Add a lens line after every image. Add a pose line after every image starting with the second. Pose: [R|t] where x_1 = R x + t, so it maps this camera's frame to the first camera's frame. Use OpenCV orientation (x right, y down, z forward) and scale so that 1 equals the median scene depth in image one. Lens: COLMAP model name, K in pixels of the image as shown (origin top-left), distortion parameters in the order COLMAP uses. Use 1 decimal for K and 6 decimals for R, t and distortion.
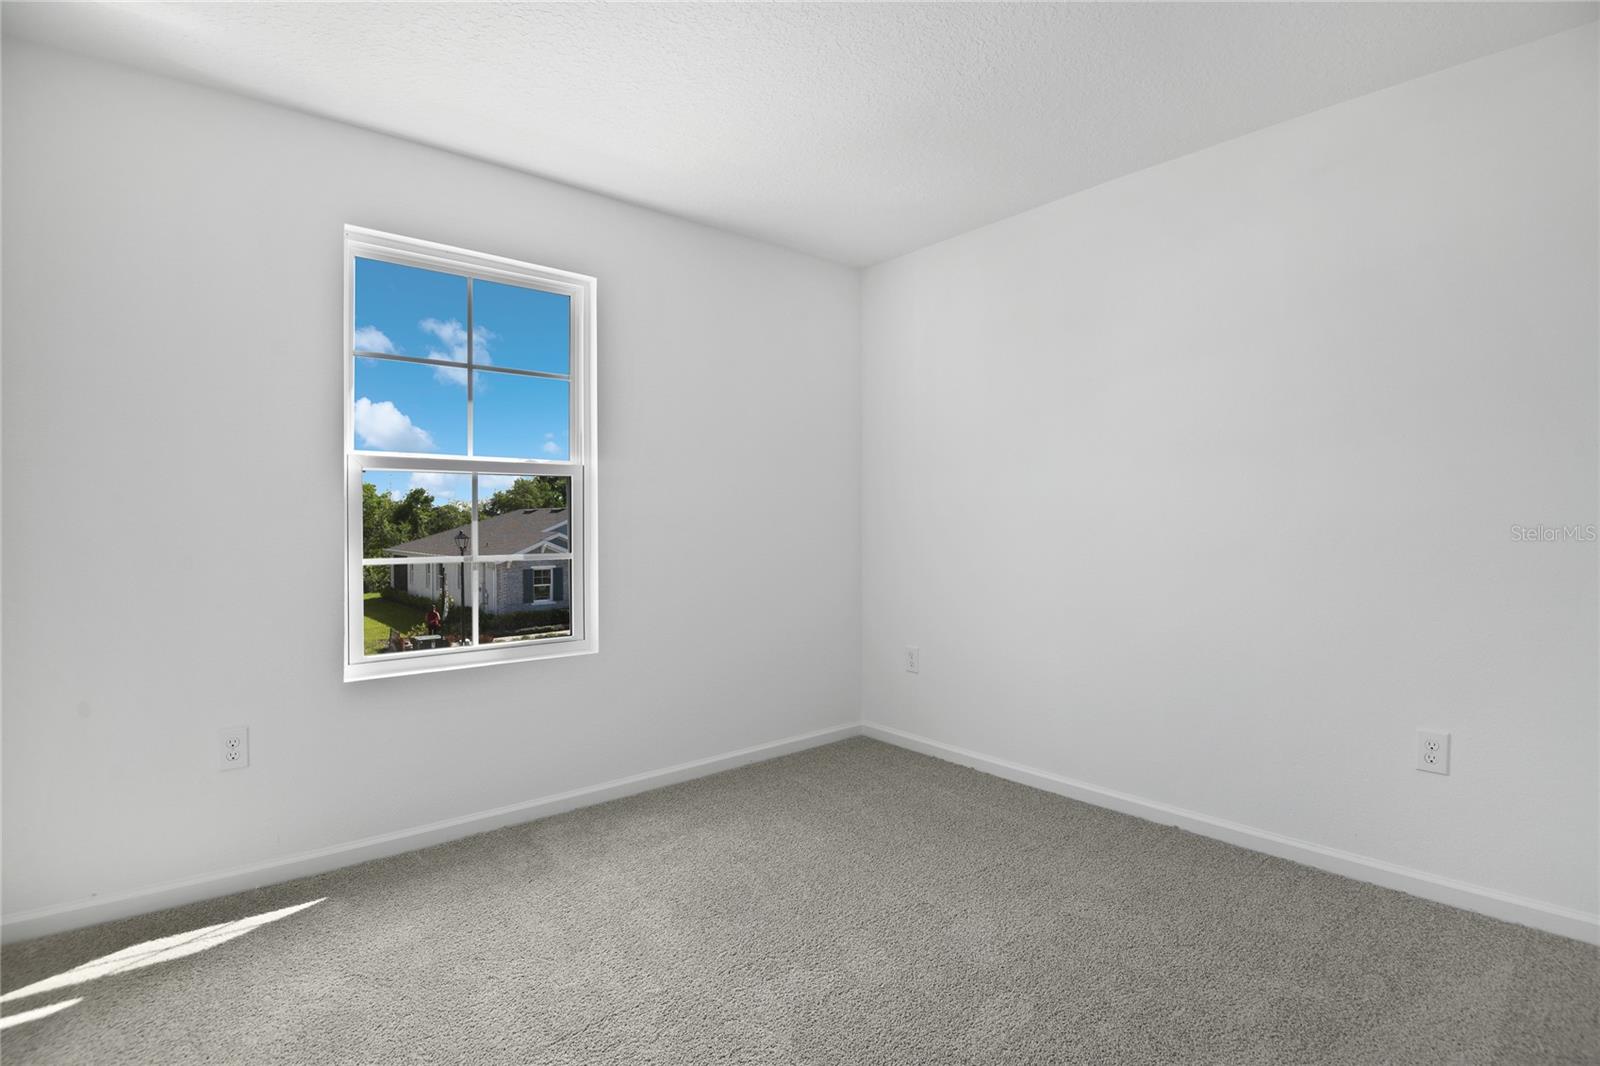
lens RADIAL K [[774.2, 0, 843.9], [0, 774.2, 525.2], [0, 0, 1]] dist [-0.034189, 0.002091]
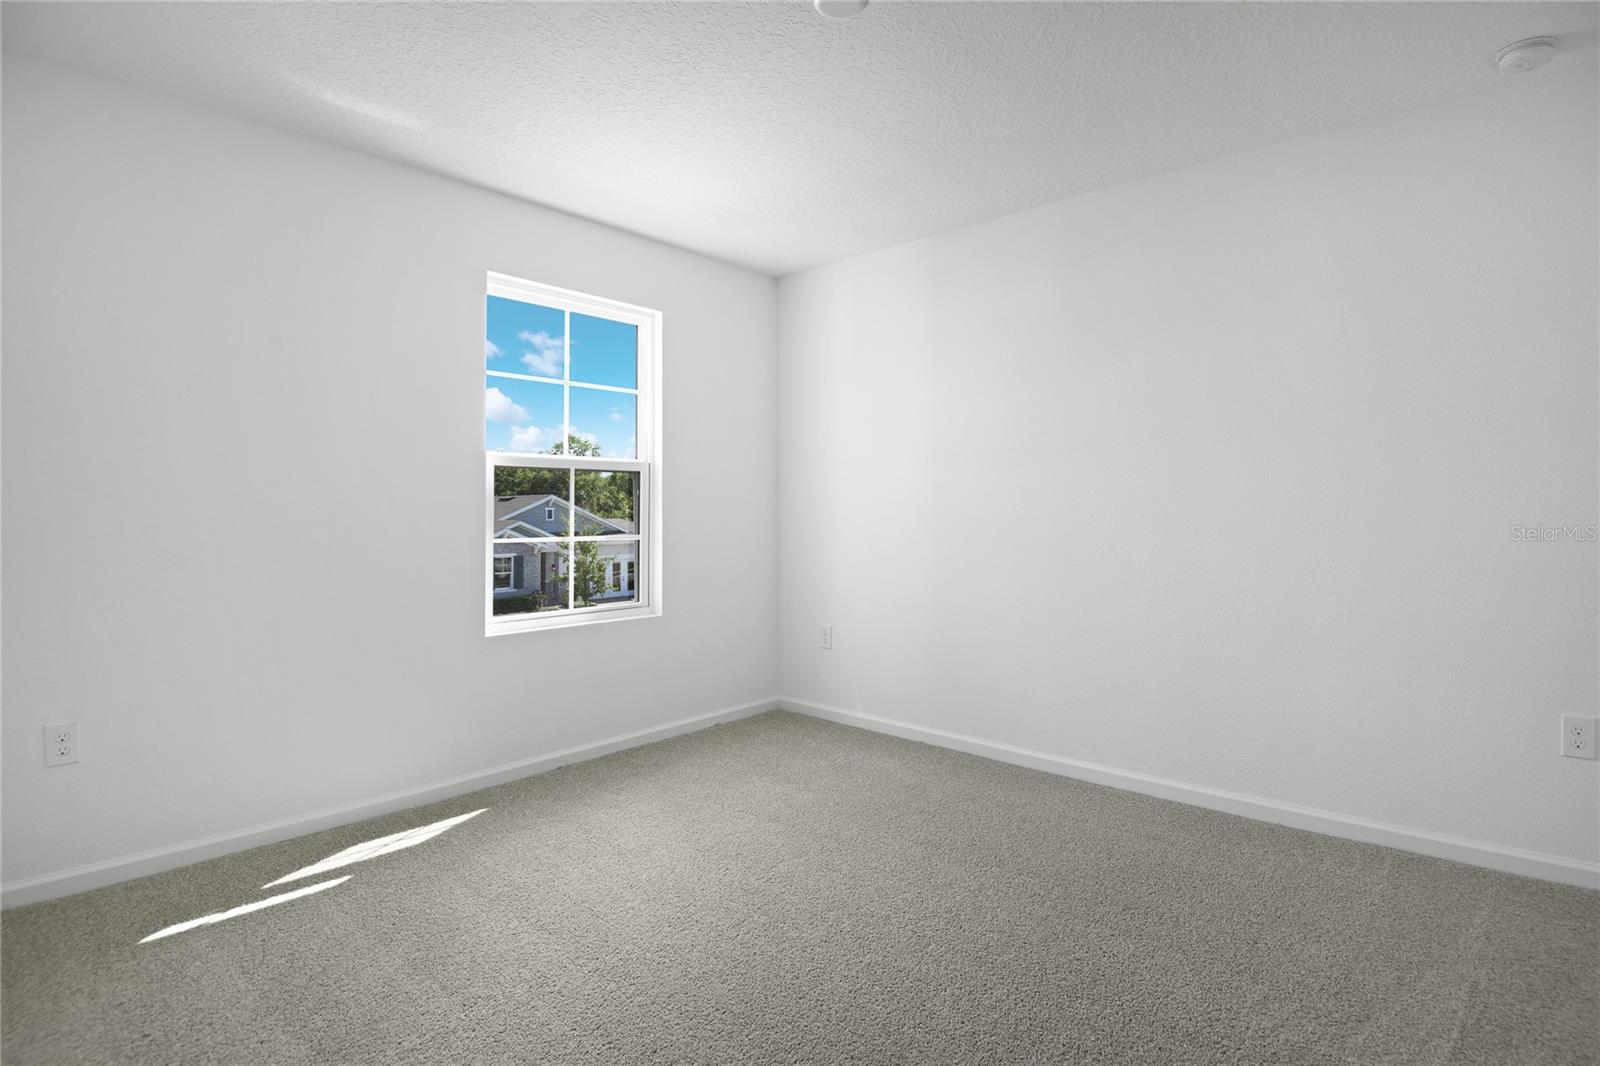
lens RADIAL K [[774.2, 0, 768.0], [0, 774.2, 507.9], [0, 0, 1]] dist [-0.034189, 0.002091]
pose [[0.995636, 0.002503, 0.093290, -0.282914], [-0.001457, 0.999935, -0.011277, 0.007047], [-0.093312, 0.011092, 0.995575, -0.261664]]
